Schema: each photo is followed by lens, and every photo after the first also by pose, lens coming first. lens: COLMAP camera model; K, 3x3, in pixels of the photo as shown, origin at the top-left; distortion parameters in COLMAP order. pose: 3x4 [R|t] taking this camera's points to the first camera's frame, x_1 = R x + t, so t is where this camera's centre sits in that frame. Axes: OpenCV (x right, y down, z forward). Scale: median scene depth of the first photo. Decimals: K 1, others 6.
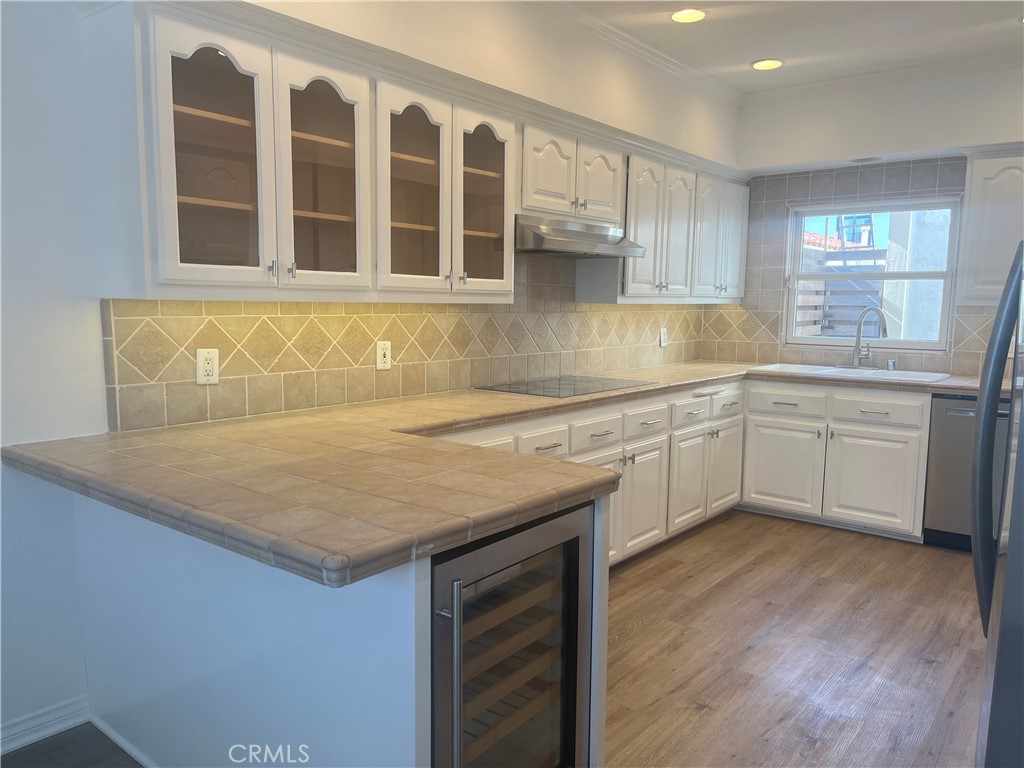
lens RADIAL K [[777.8, 0, 513.7], [0, 777.8, 382.5], [0, 0, 1]] dist [0.045247, -0.004011]
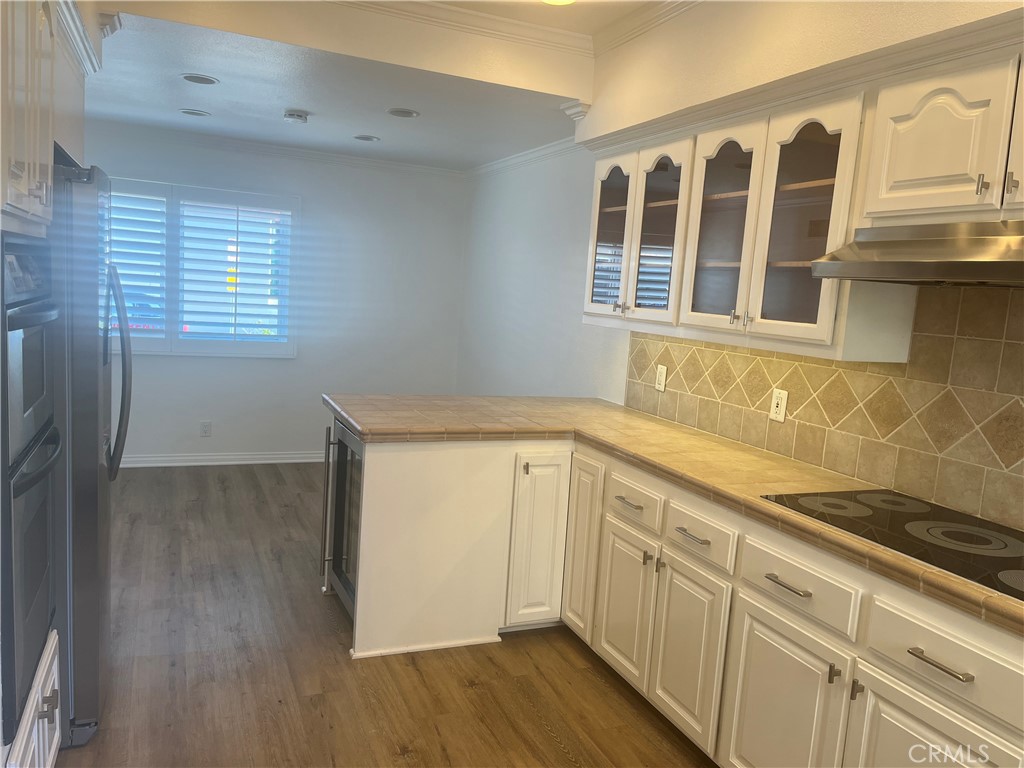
lens RADIAL K [[777.8, 0, 512.8], [0, 777.8, 383.7], [0, 0, 1]] dist [0.045247, -0.004011]
pose [[-0.459845, 0.060374, -0.885944, 0.781112], [-0.173685, 0.972301, 0.156409, -0.147480], [0.870848, 0.225799, -0.436622, 1.116516]]
